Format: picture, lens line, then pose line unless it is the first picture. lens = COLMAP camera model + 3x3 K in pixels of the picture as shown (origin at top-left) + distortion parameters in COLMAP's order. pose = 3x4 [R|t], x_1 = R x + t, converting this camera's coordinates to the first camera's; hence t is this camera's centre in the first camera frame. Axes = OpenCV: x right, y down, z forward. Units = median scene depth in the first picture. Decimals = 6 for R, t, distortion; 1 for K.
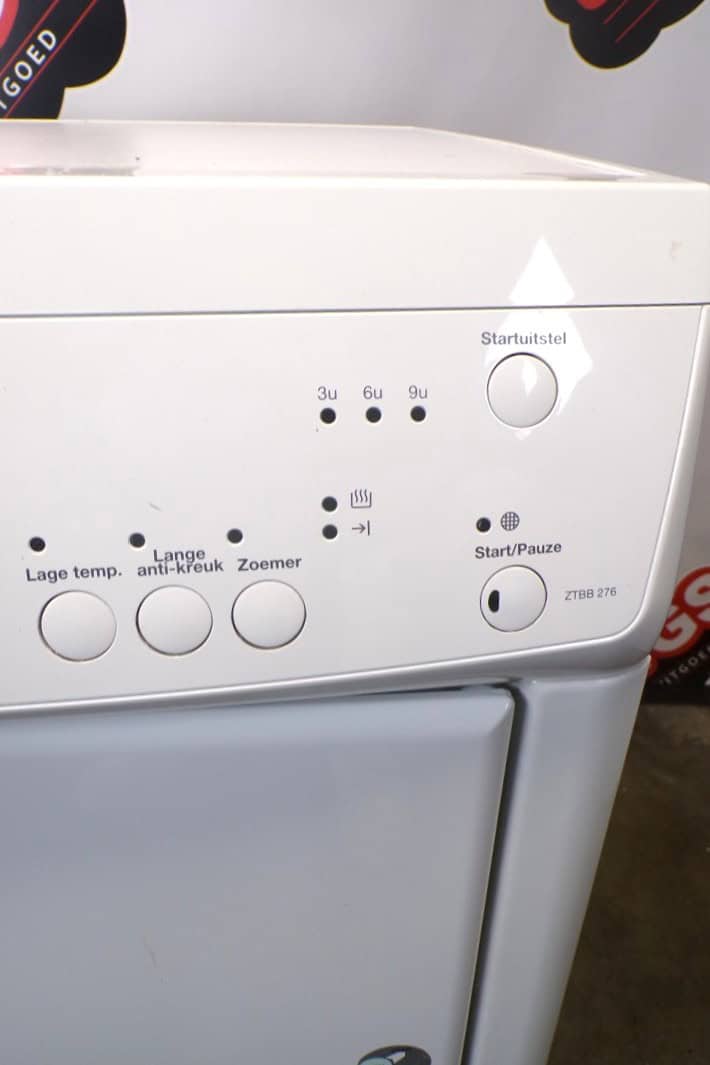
lens RADIAL K [[760.4, 0, 355.0], [0, 760.4, 532.5], [0, 0, 1]] dist [-0.023511, -0.000267]
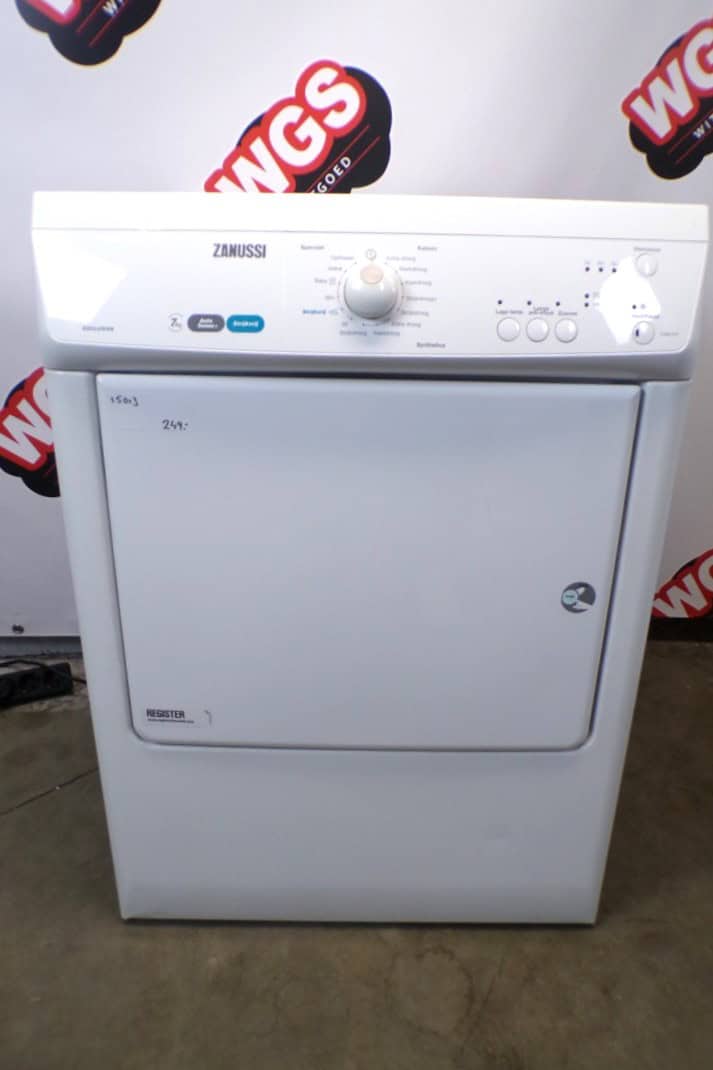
lens RADIAL K [[732.7, 0, 356.5], [0, 732.7, 535.0], [0, 0, 1]] dist [-0.044221, 0.002077]
pose [[0.995992, 0.033011, -0.083124, -0.215751], [-0.041645, 0.993666, -0.104376, 0.400629], [0.079152, 0.107420, 0.991058, -0.607919]]
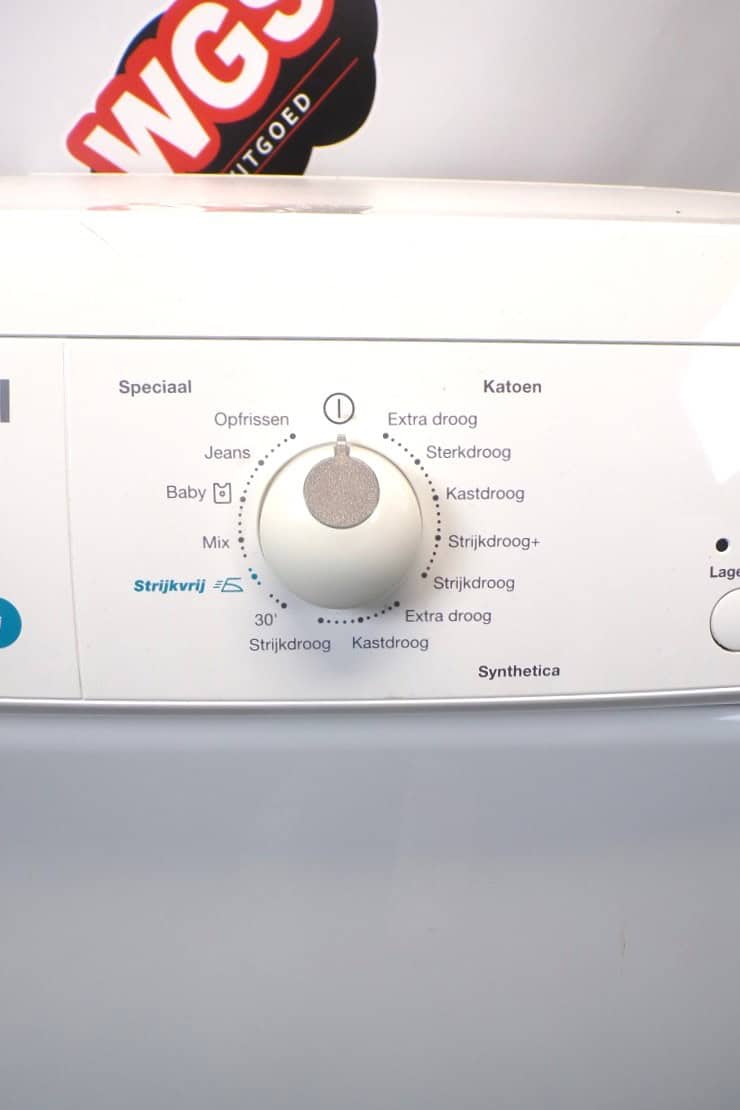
lens RADIAL K [[737.9, 0, 370.0], [0, 737.9, 555.0], [0, 0, 1]] dist [-0.023533, 0.000343]
pose [[0.999014, 0.020972, -0.039125, -0.259966], [-0.021997, 0.999421, -0.025967, 0.020367], [0.038557, 0.026802, 0.998897, -0.032748]]
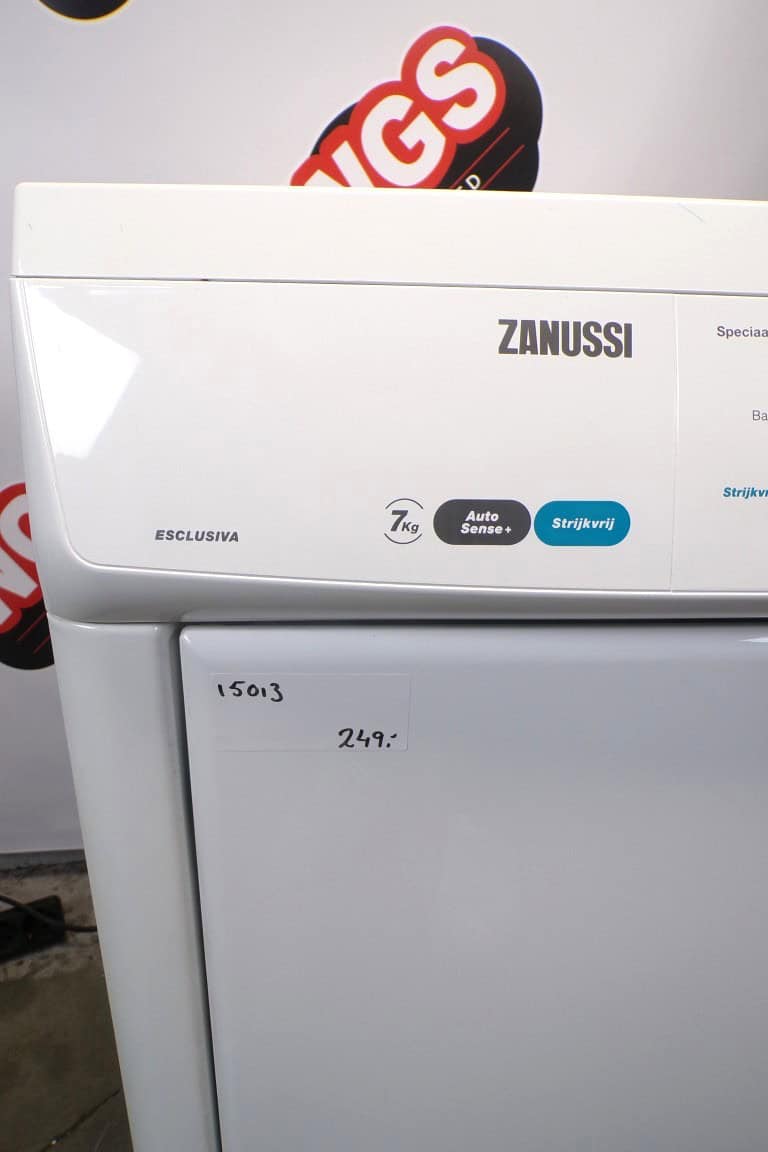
lens RADIAL K [[746.2, 0, 384.0], [0, 746.2, 576.0], [0, 0, 1]] dist [-0.027513, -0.000262]
pose [[0.999840, 0.009247, -0.015292, -0.534574], [-0.011072, 0.992222, -0.123985, 0.117683], [0.014026, 0.124134, 0.992166, -0.099841]]
